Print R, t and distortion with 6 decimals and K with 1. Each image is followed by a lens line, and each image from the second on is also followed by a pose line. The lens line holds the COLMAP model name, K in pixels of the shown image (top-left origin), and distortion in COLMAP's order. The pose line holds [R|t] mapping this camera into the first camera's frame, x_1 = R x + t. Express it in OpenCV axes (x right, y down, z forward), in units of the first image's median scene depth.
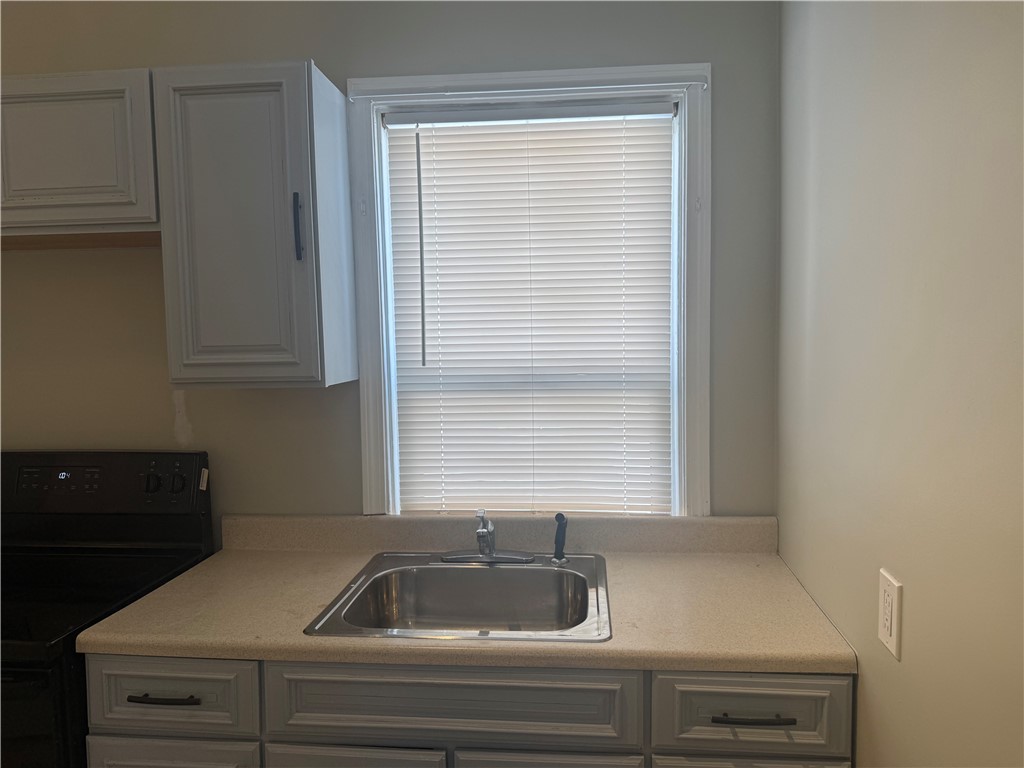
lens RADIAL K [[725.8, 0, 512.0], [0, 725.8, 384.0], [0, 0, 1]] dist [0.098689, -0.122070]
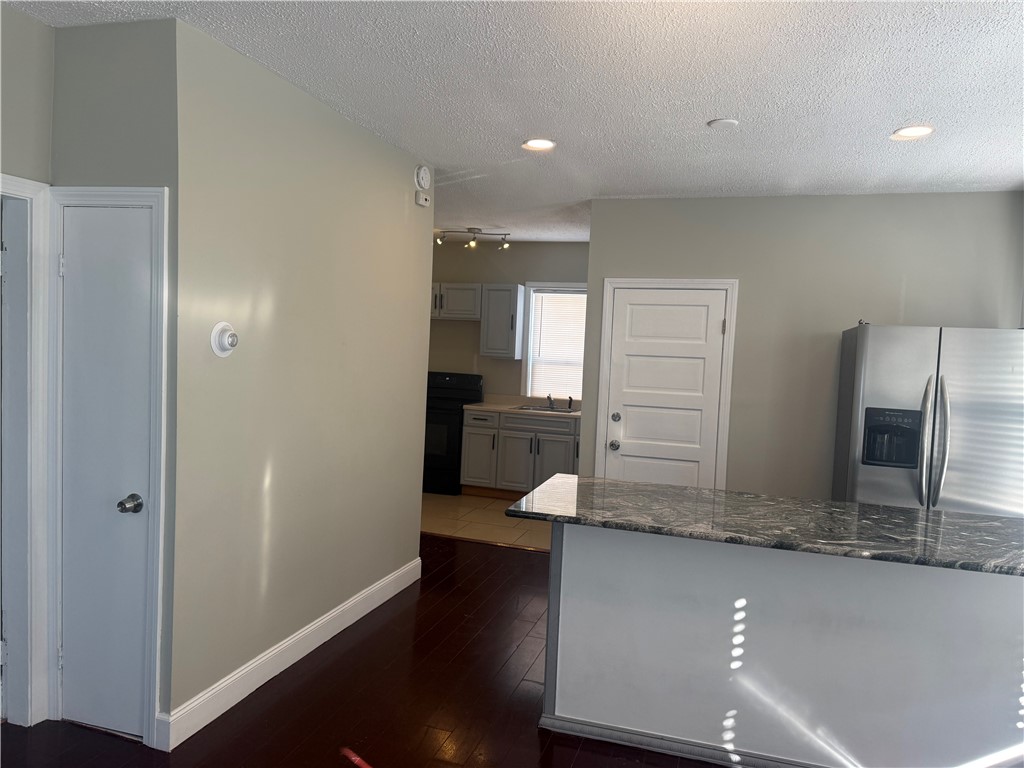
lens RADIAL K [[715.7, 0, 512.4], [0, 715.7, 389.7], [0, 0, 1]] dist [0.069506, -0.093076]
pose [[0.977462, 0.077910, -0.196208, 0.552167], [-0.079584, 0.996828, -0.000647, 0.180843], [0.195535, 0.016247, 0.980562, -3.034555]]
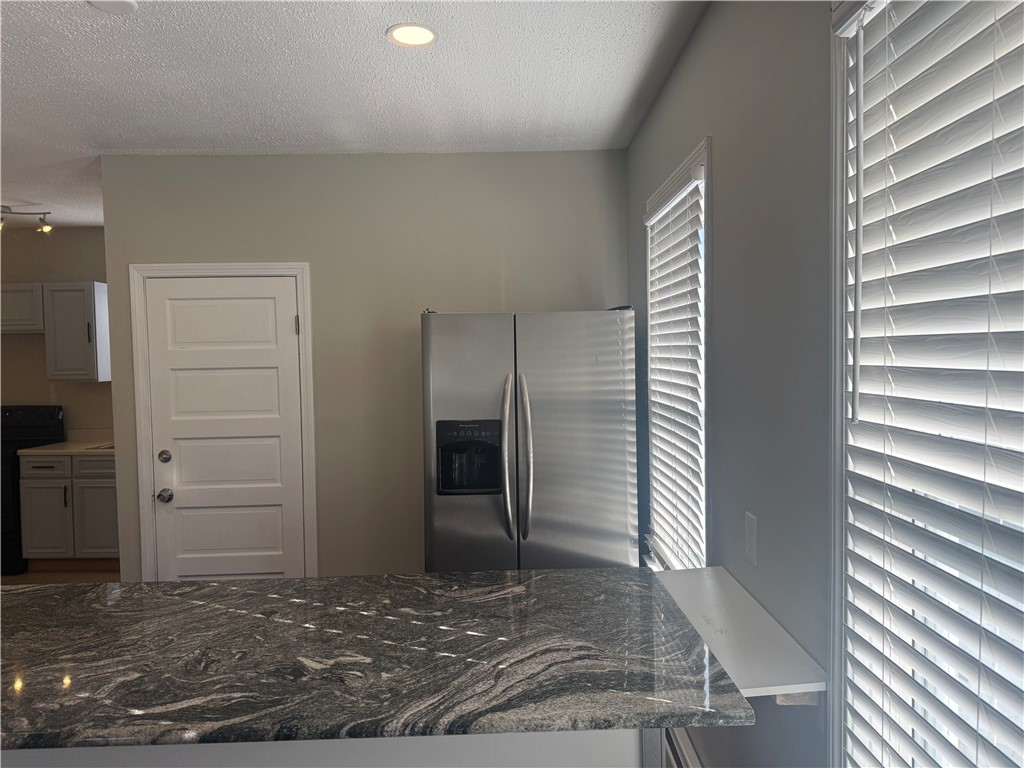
lens RADIAL K [[725.8, 0, 512.0], [0, 725.8, 384.0], [0, 0, 1]] dist [0.098689, -0.122070]
pose [[0.994835, -0.000011, 0.101502, 1.194018], [0.002825, 0.999616, -0.027575, 0.106906], [-0.101463, 0.027719, 0.994453, -2.353134]]
